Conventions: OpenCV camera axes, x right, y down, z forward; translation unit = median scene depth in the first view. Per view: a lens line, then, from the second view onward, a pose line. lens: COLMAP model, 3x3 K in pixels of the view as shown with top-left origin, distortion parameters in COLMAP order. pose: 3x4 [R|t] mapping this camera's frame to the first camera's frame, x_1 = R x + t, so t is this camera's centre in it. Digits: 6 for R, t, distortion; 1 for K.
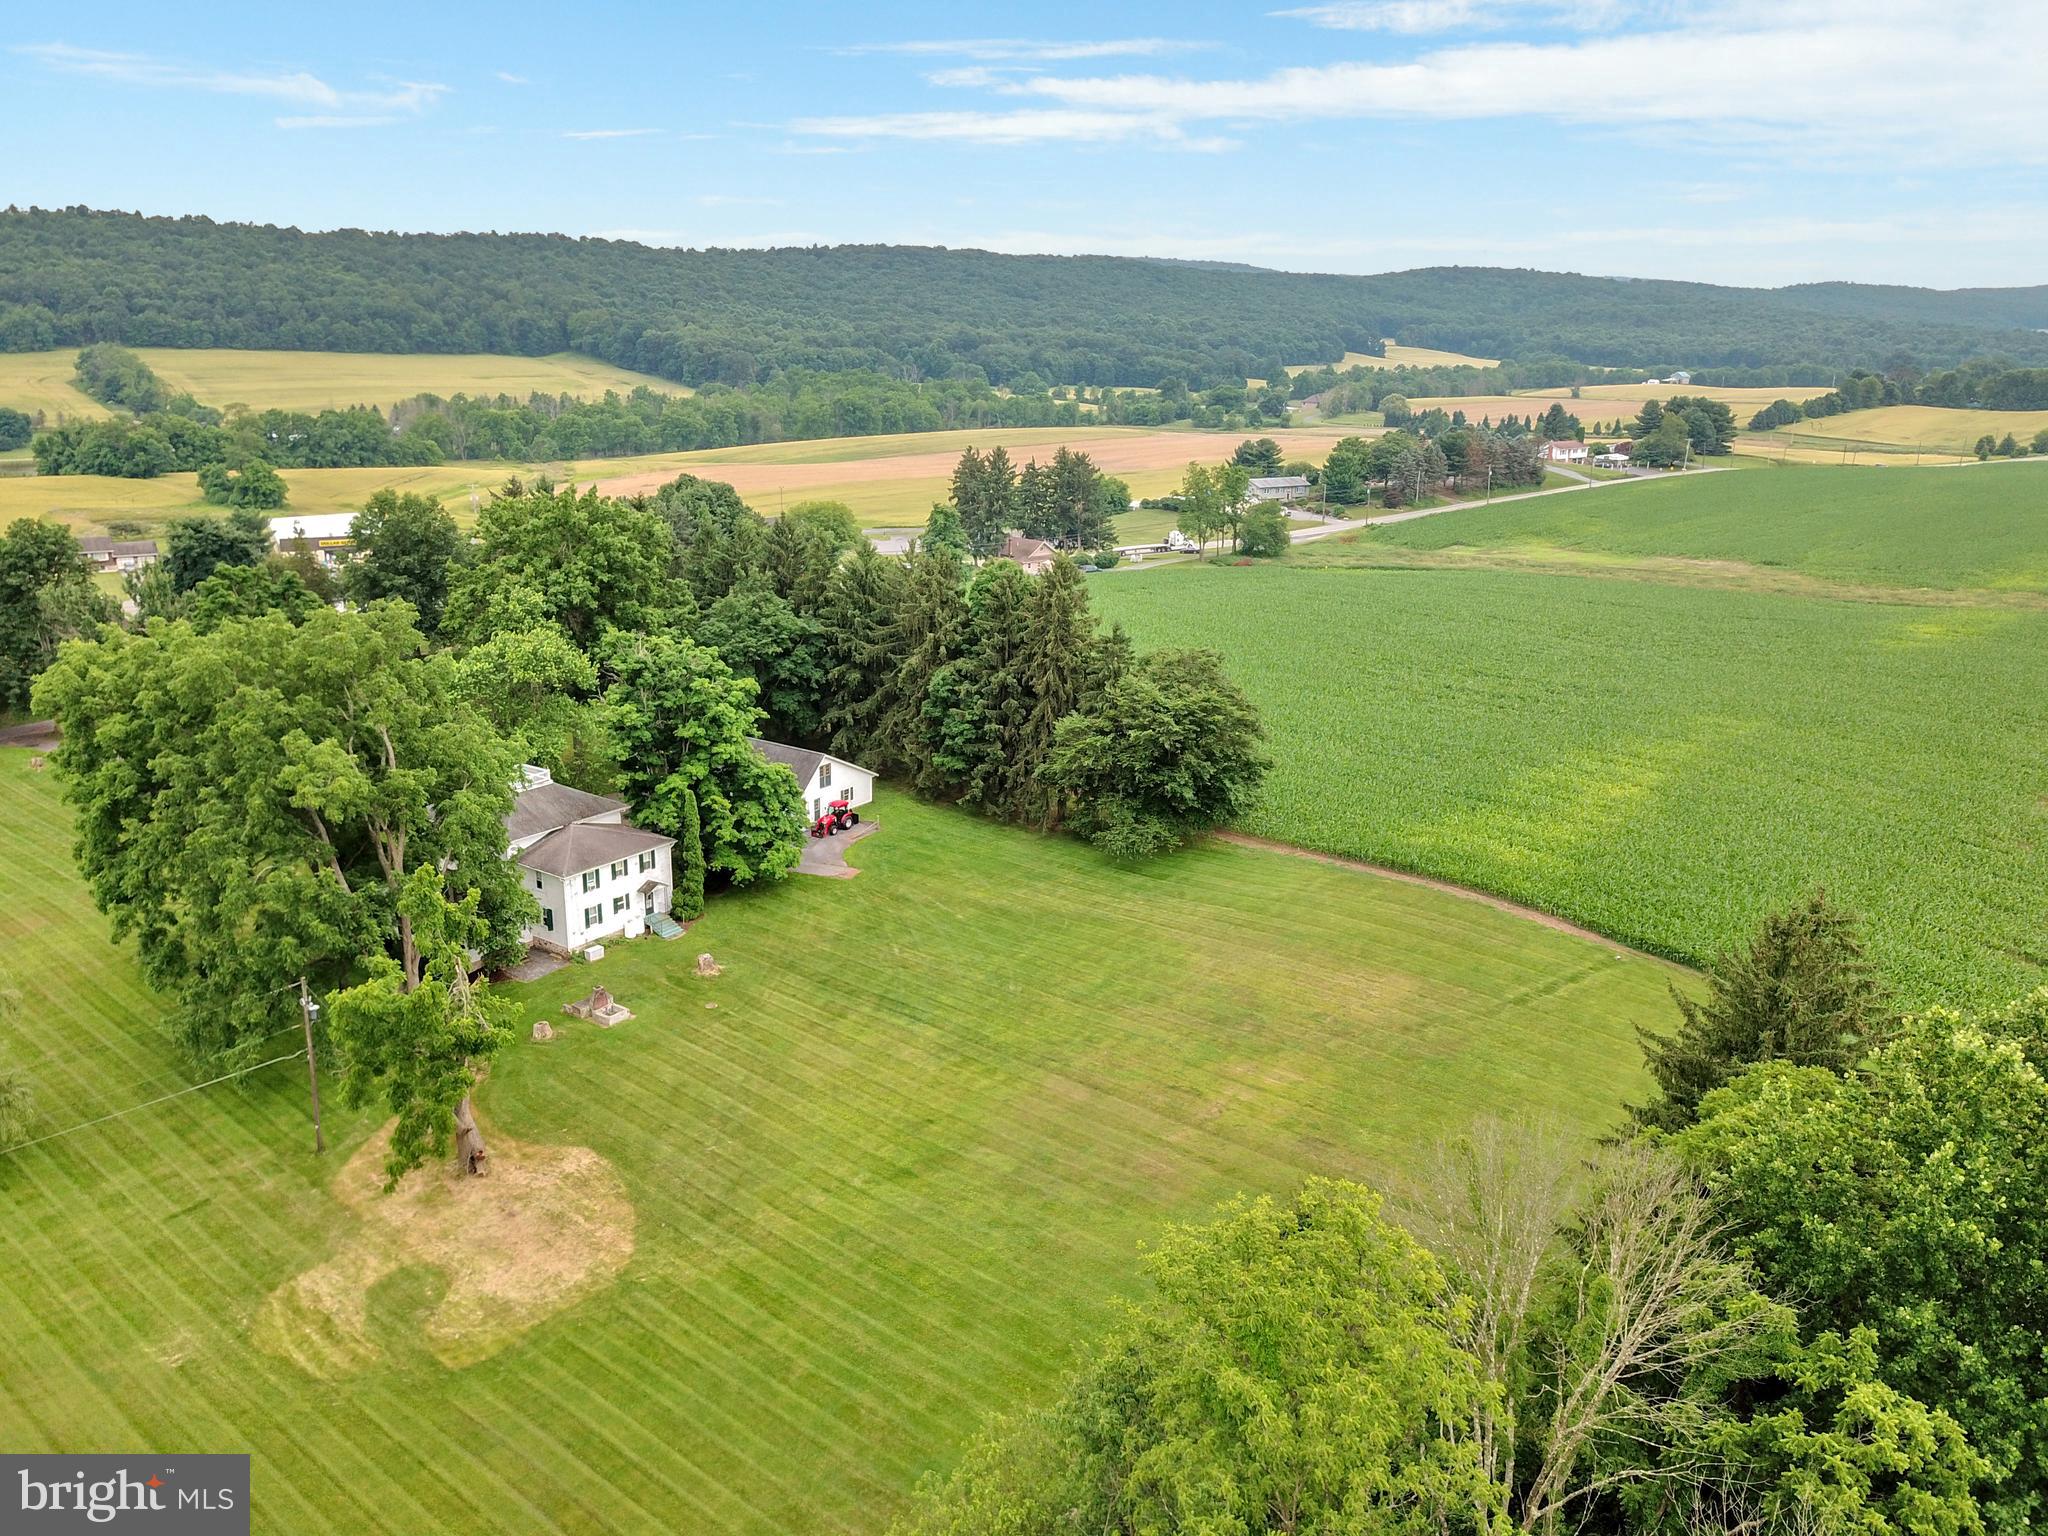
lens RADIAL K [[1570.1, 0, 1024.0], [0, 1570.1, 768.0], [0, 0, 1]] dist [0.007453, -0.005919]
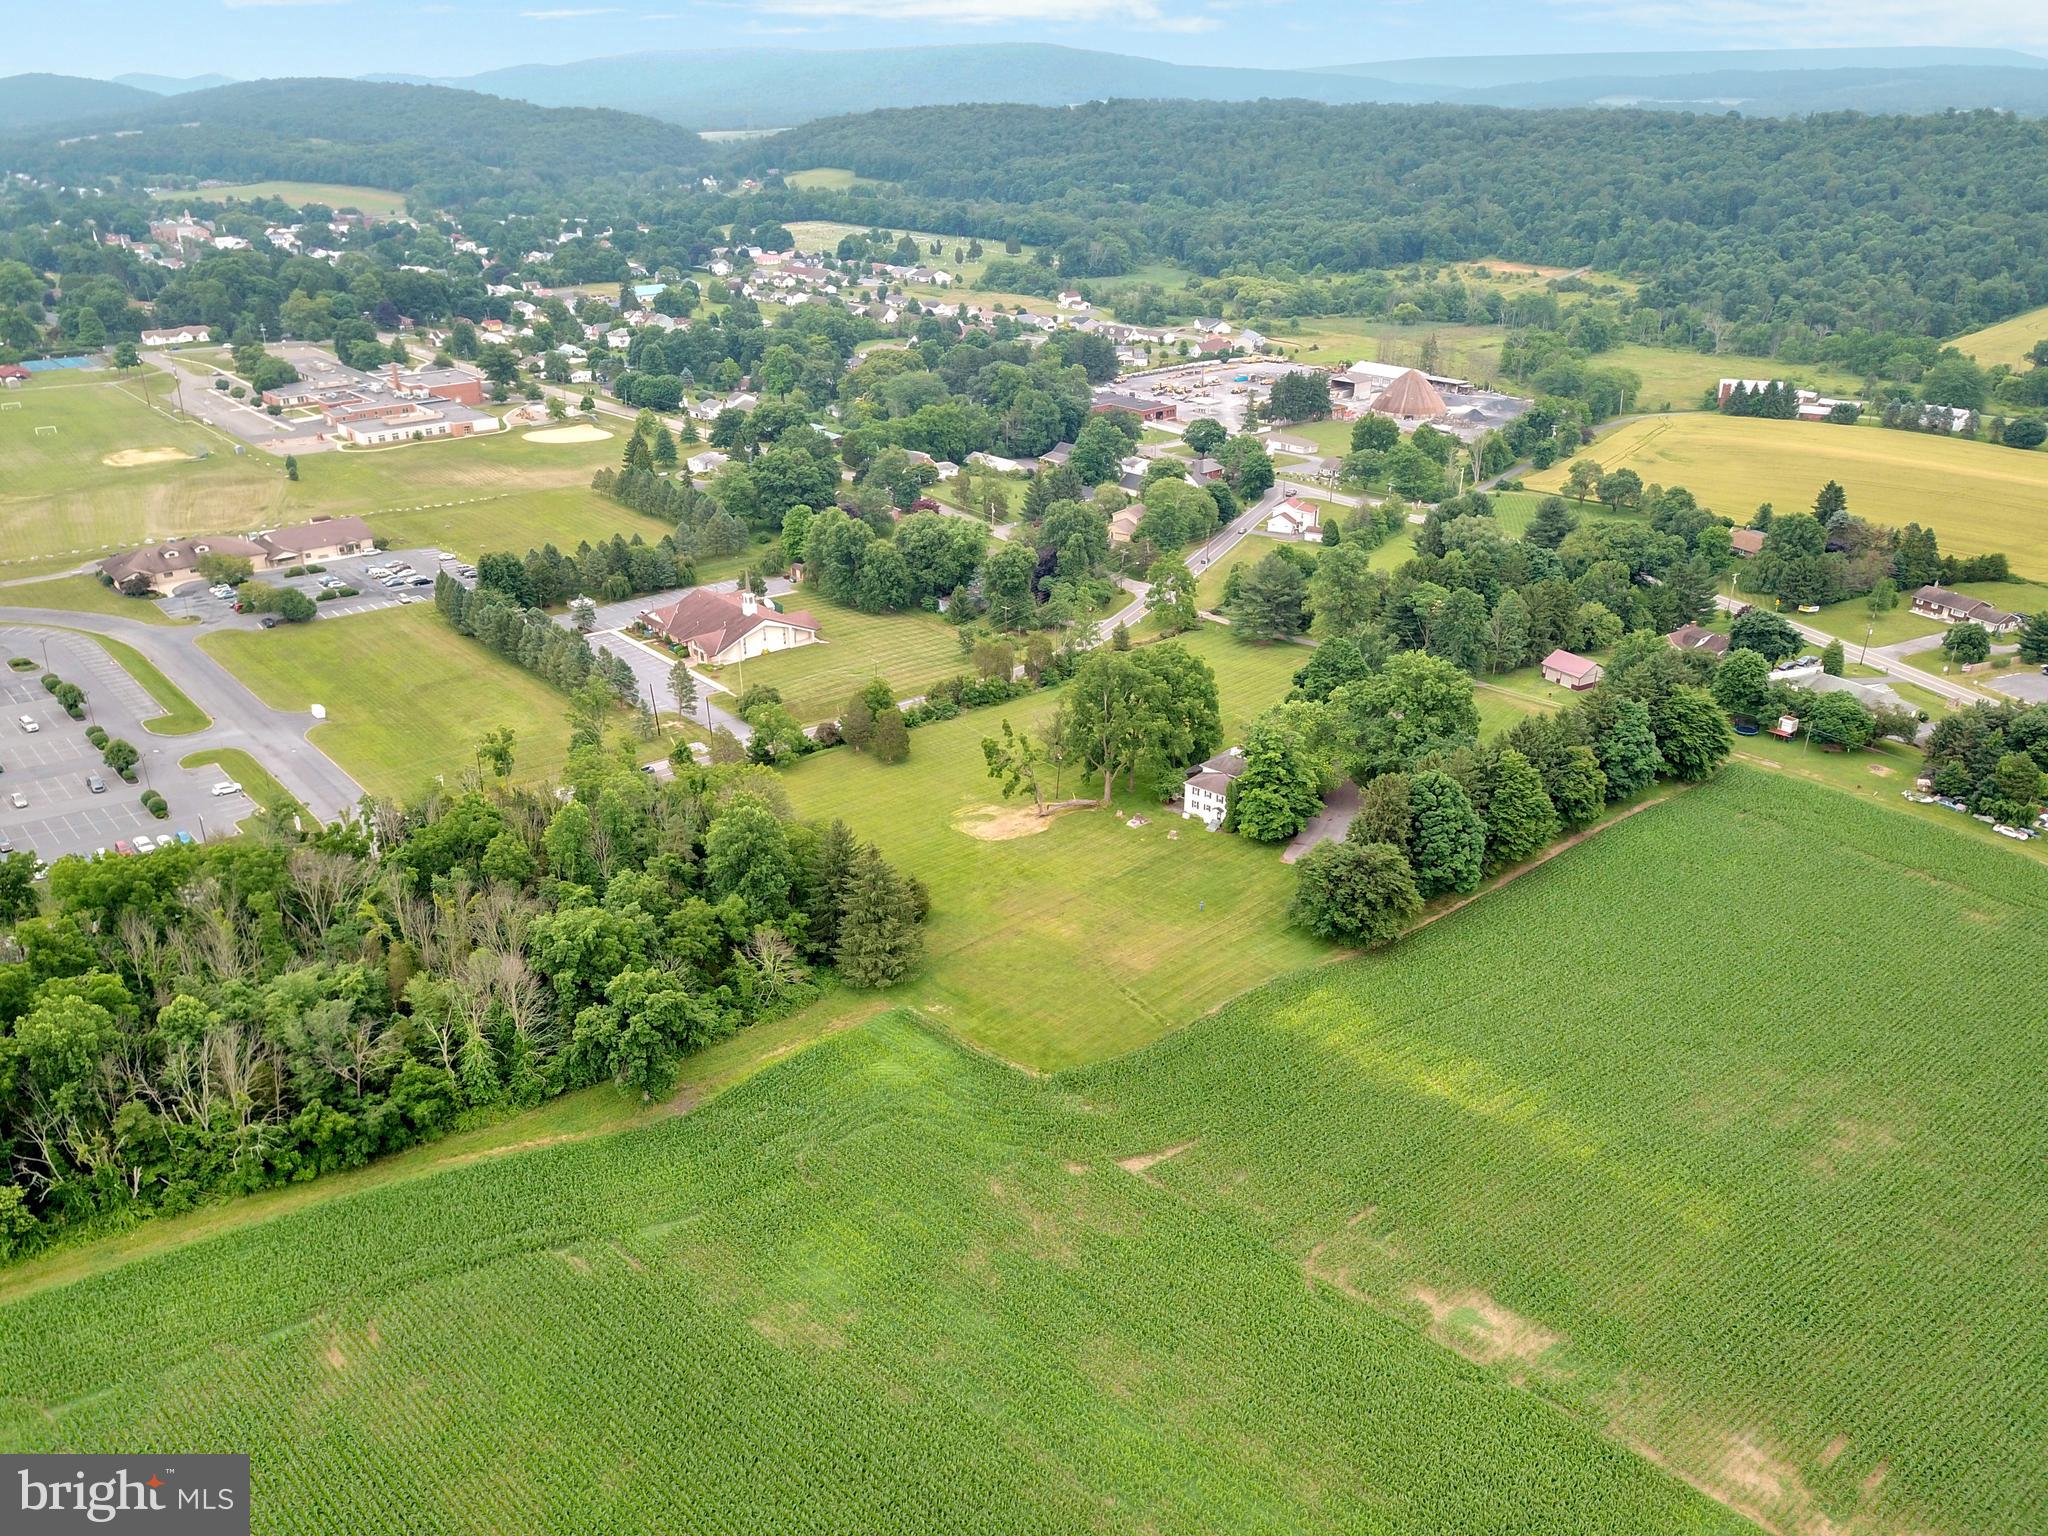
lens RADIAL K [[1556.7, 0, 969.5], [0, 1556.7, 817.0], [0, 0, 1]] dist [0.004856, -0.001143]
pose [[-0.148935, 0.431957, -0.889512, 1.950889], [-0.241966, 0.856279, 0.456332, -0.912775], [0.958786, 0.283196, -0.023011, 0.698944]]
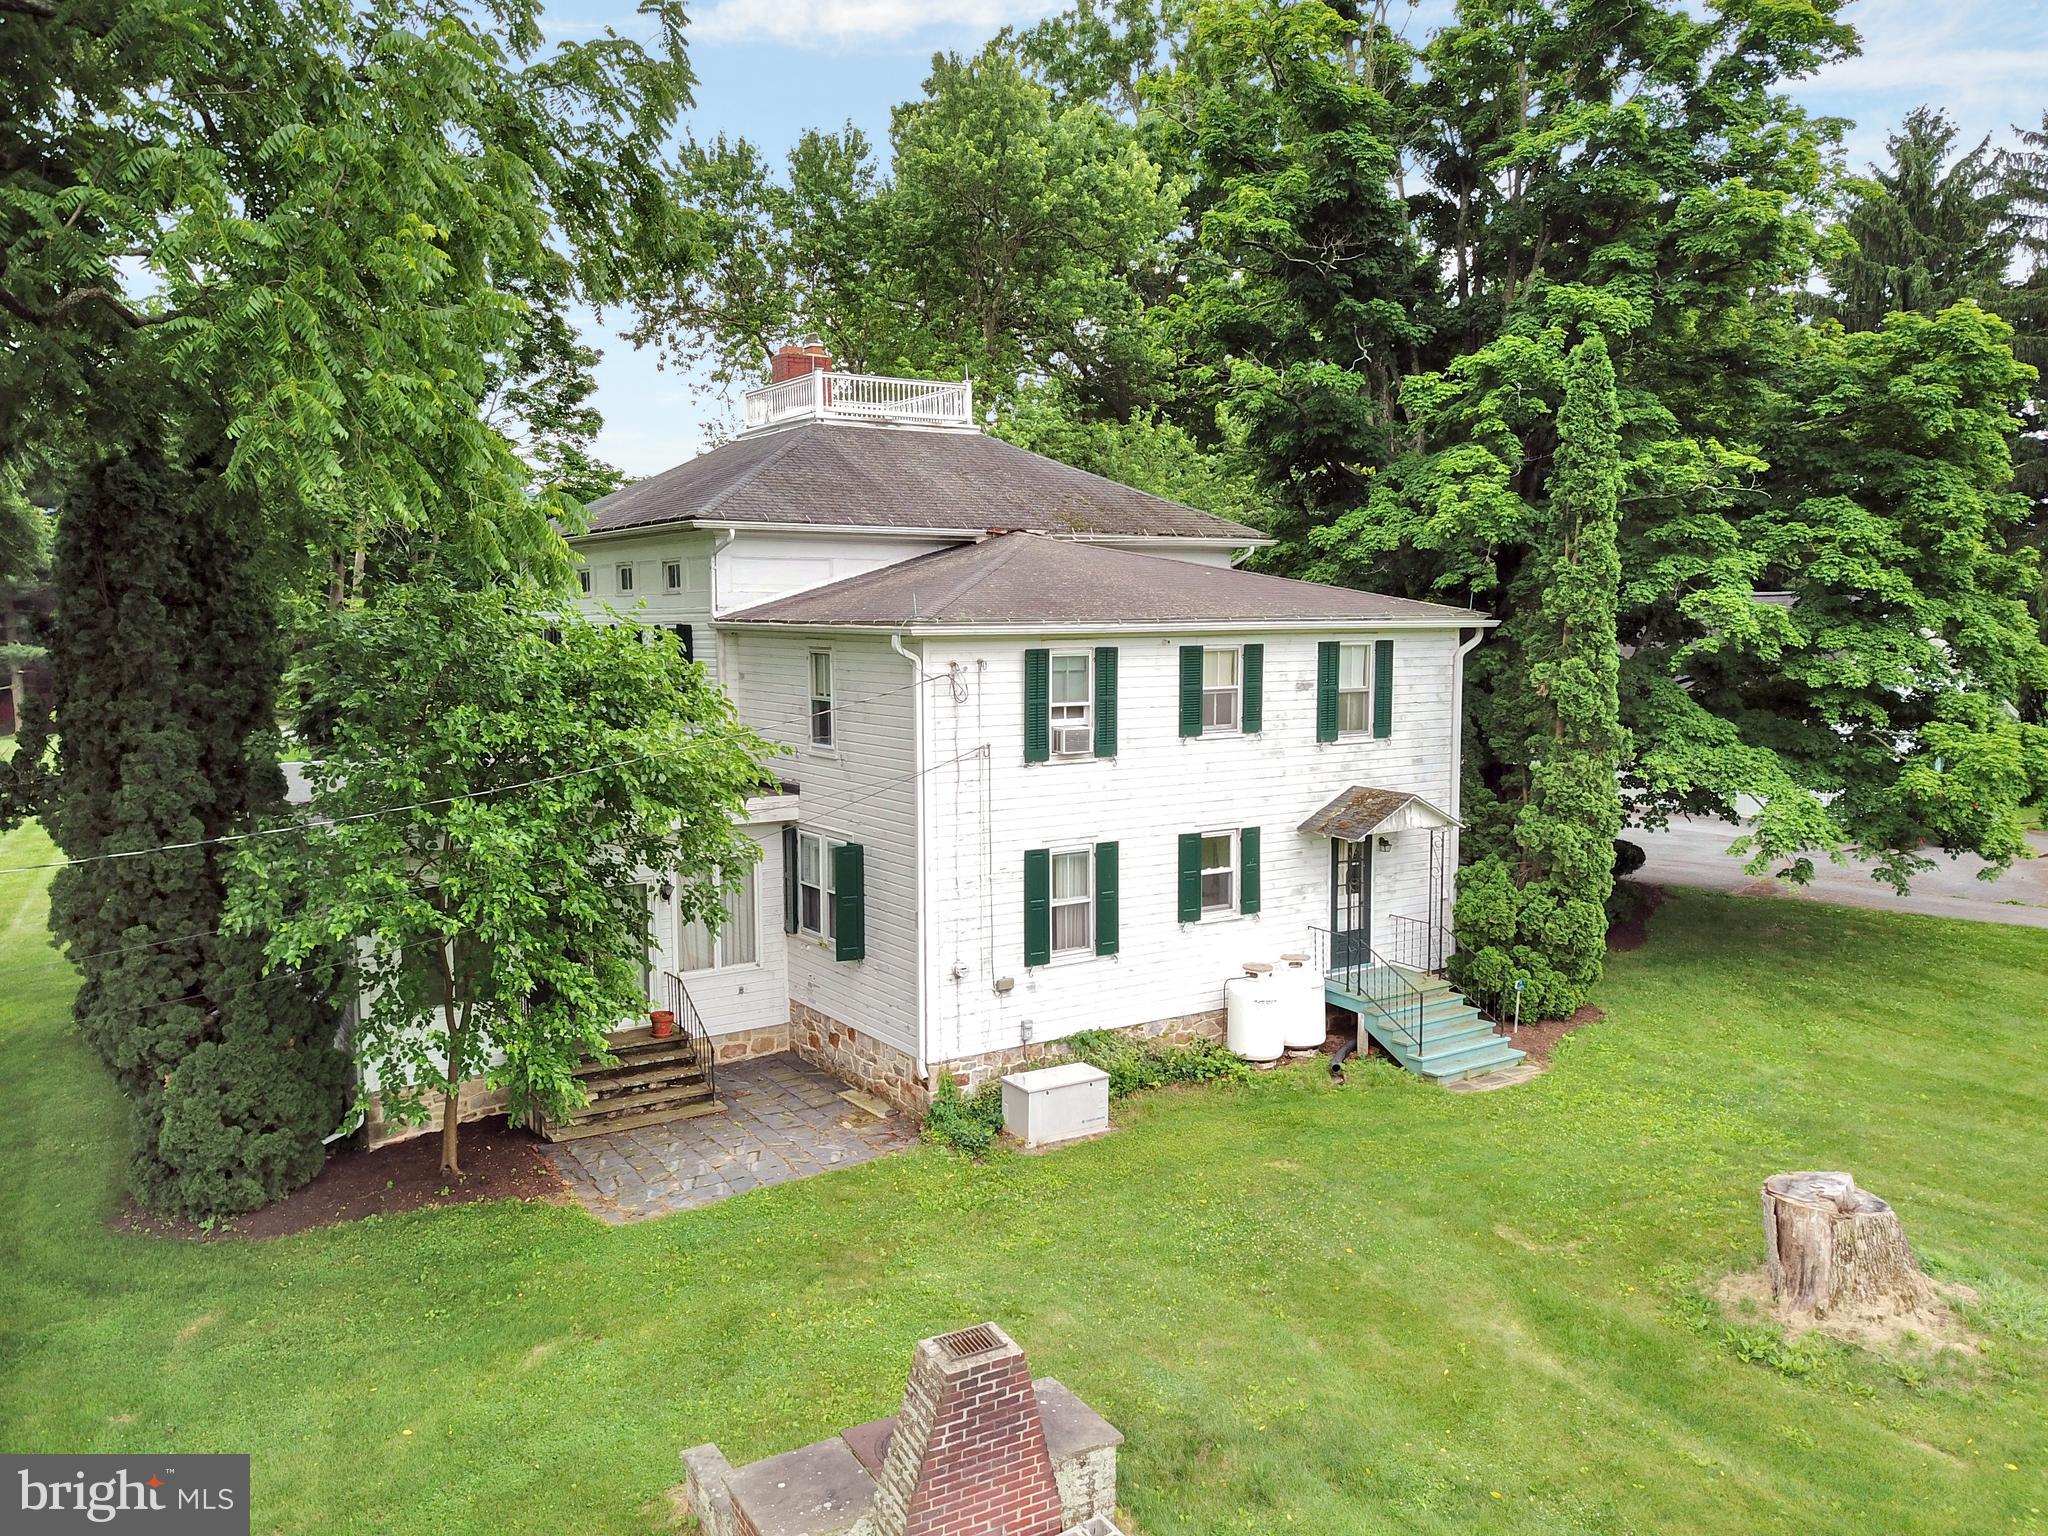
lens RADIAL K [[1570.1, 0, 1024.0], [0, 1570.1, 768.0], [0, 0, 1]] dist [0.007453, -0.005919]
pose [[0.932061, 0.018739, -0.361816, -0.207287], [-0.084332, 0.982452, -0.166361, 0.106917], [0.352349, 0.185571, 0.917286, 0.804939]]
